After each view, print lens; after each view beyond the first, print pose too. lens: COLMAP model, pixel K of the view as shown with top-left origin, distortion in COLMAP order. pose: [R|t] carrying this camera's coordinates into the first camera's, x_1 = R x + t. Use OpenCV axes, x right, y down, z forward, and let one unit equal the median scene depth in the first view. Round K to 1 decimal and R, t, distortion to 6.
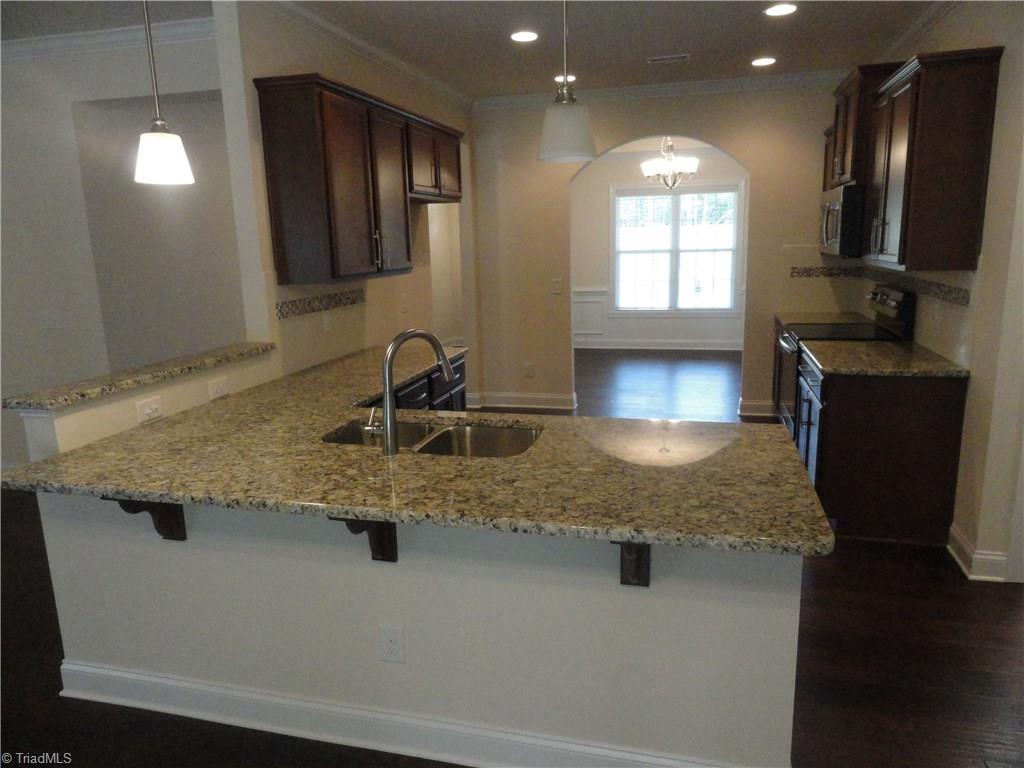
lens RADIAL K [[722.3, 0, 512.5], [0, 722.3, 382.4], [0, 0, 1]] dist [-0.001325, 0.002201]
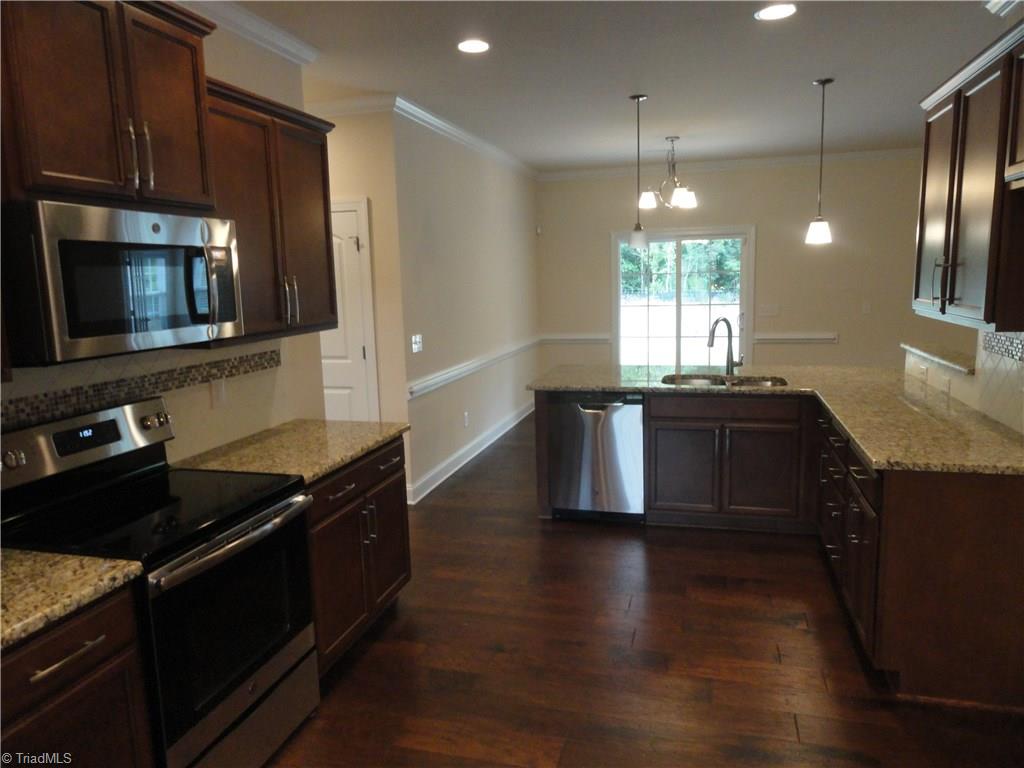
lens RADIAL K [[722.3, 0, 512.2], [0, 722.3, 386.1], [0, 0, 1]] dist [-0.001325, 0.002201]
pose [[0.999891, 0.001896, -0.014615, 0.061244], [-0.002661, 0.998616, -0.052535, -0.048531], [0.014495, 0.052568, 0.998512, 0.215949]]
